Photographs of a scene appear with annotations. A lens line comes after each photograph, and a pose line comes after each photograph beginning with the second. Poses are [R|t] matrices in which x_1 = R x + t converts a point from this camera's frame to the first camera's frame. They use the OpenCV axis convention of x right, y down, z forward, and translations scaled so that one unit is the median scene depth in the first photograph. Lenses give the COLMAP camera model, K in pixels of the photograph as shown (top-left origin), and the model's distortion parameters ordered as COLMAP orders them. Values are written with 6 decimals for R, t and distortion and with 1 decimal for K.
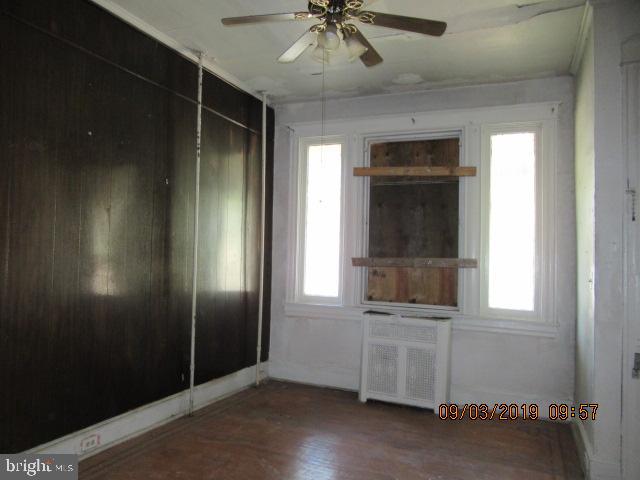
lens RADIAL K [[470.9, 0, 318.6], [0, 470.9, 242.3], [0, 0, 1]] dist [-0.011961, -0.005510]
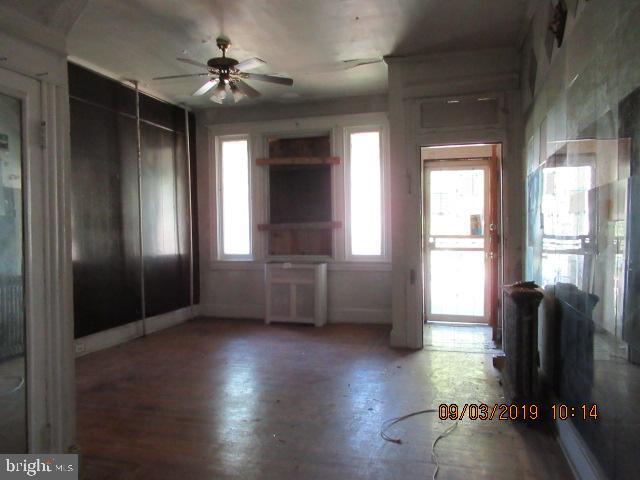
lens RADIAL K [[470.9, 0, 323.1], [0, 470.9, 235.5], [0, 0, 1]] dist [-0.011961, -0.005510]
pose [[0.989137, -0.047238, 0.139203, 0.070241], [0.041865, 0.998270, 0.041276, 0.016415], [-0.140912, -0.035000, 0.989403, -0.409925]]
